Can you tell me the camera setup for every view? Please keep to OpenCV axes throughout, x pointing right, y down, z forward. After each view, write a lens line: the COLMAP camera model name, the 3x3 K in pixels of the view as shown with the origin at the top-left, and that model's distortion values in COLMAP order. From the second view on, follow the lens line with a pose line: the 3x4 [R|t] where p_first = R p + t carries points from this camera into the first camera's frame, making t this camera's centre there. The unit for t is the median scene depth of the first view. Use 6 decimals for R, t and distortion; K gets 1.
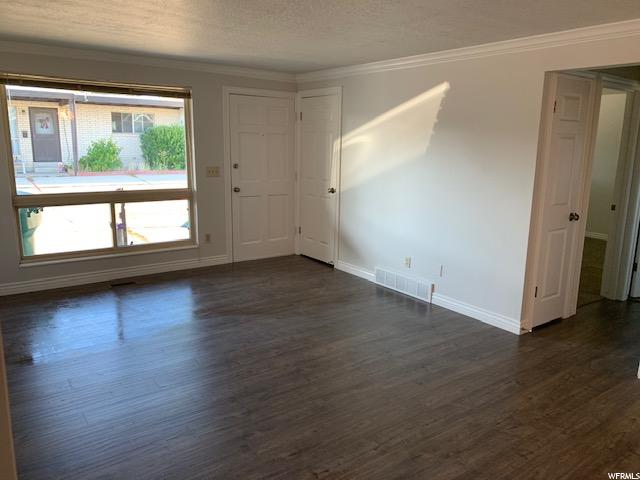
lens RADIAL K [[489.0, 0, 320.0], [0, 489.0, 240.0], [0, 0, 1]] dist [0.041797, 0.002857]
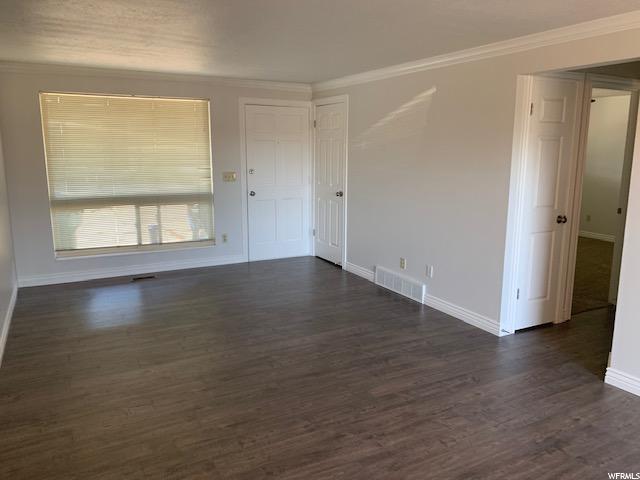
lens RADIAL K [[492.6, 0, 309.0], [0, 492.6, 227.3], [0, 0, 1]] dist [0.054307, 0.001743]
pose [[0.987947, 0.010605, -0.154428, 0.173206], [-0.017071, 0.999029, -0.040604, 0.019041], [0.153848, 0.042751, 0.987169, -0.056833]]
